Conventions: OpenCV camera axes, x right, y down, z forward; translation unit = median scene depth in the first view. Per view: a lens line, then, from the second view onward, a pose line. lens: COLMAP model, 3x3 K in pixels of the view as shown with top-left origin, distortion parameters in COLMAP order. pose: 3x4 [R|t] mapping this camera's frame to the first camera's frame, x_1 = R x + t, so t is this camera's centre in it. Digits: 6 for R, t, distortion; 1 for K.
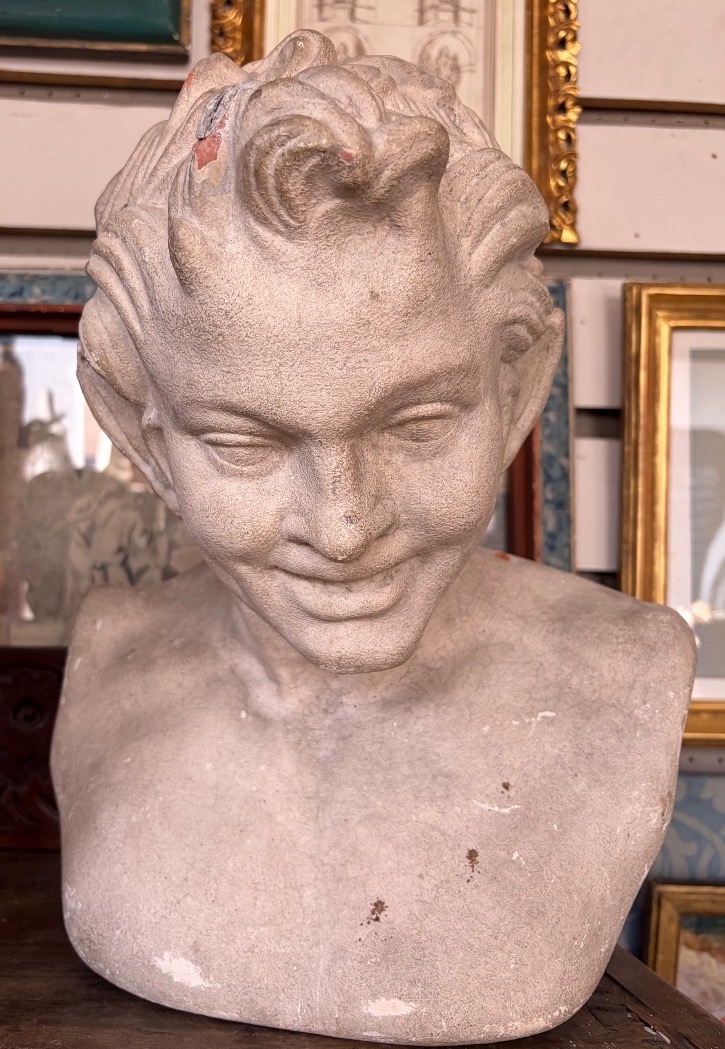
lens RADIAL K [[876.8, 0, 286.2], [0, 876.8, 520.1], [0, 0, 1]] dist [-0.001696, -0.007540]
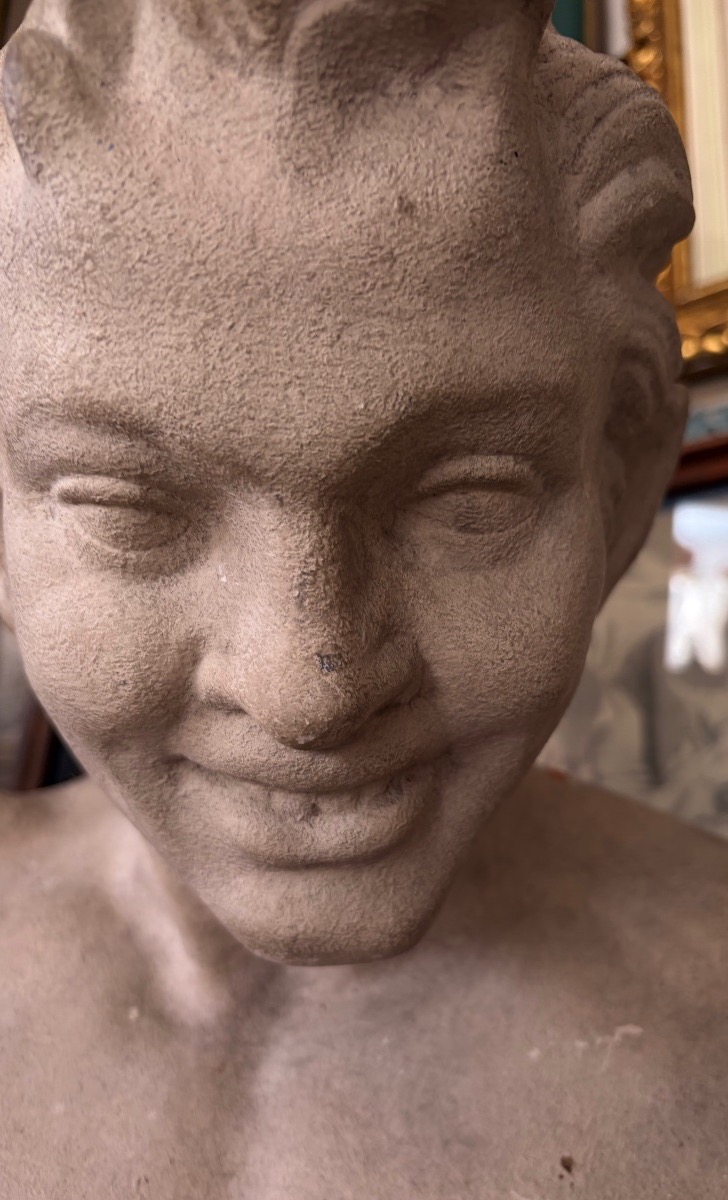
lens RADIAL K [[936.8, 0, 422.3], [0, 936.8, 630.9], [0, 0, 1]] dist [-0.004460, -0.020975]
pose [[0.986378, 0.080640, 0.143375, 0.039866], [-0.062648, 0.990069, -0.125851, 0.038643], [-0.152100, 0.115155, 0.981634, 0.386134]]
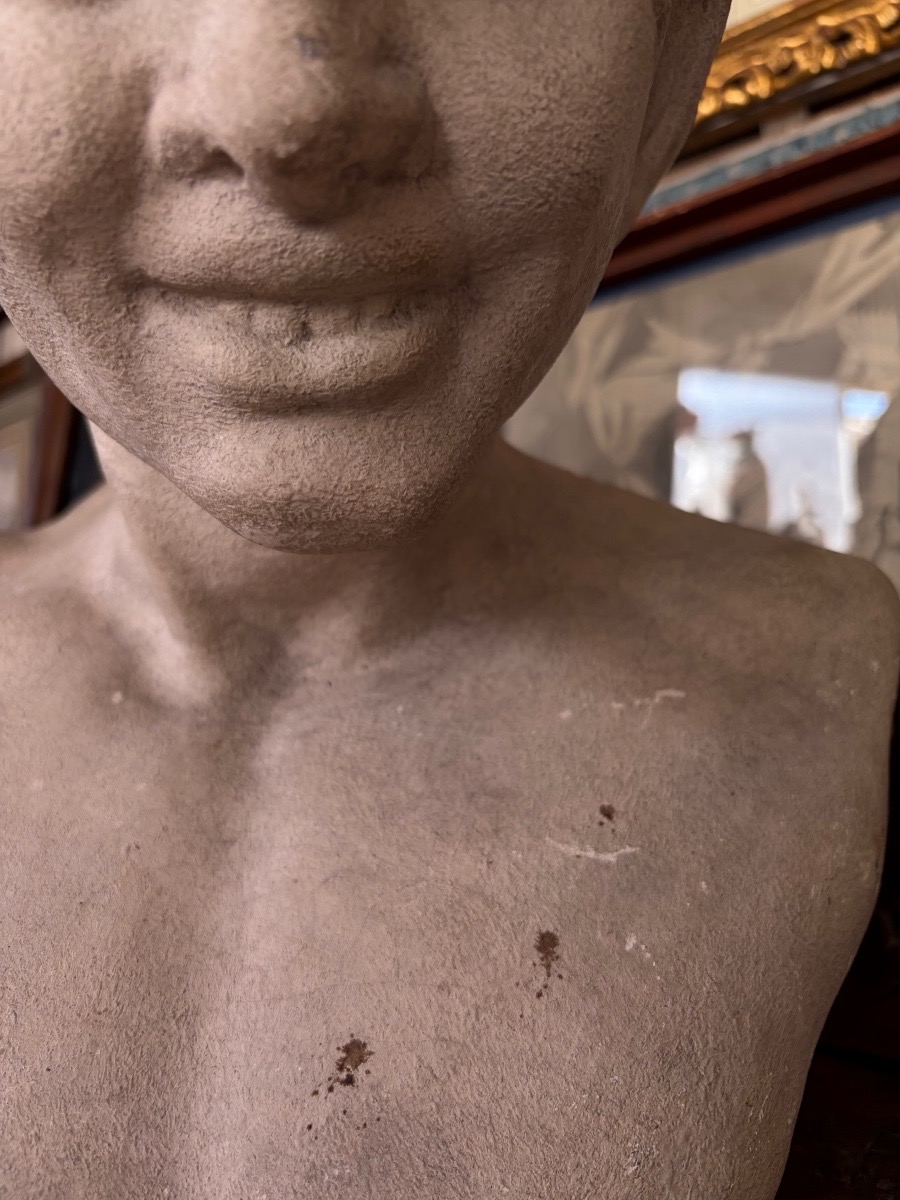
lens RADIAL K [[950.7, 0, 428.9], [0, 950.7, 612.3], [0, 0, 1]] dist [0.011421, -0.038255]
pose [[0.987197, 0.038276, 0.154842, 0.056797], [-0.035887, 0.999190, -0.018196, 0.210943], [-0.155414, 0.012407, 0.987772, 0.483199]]
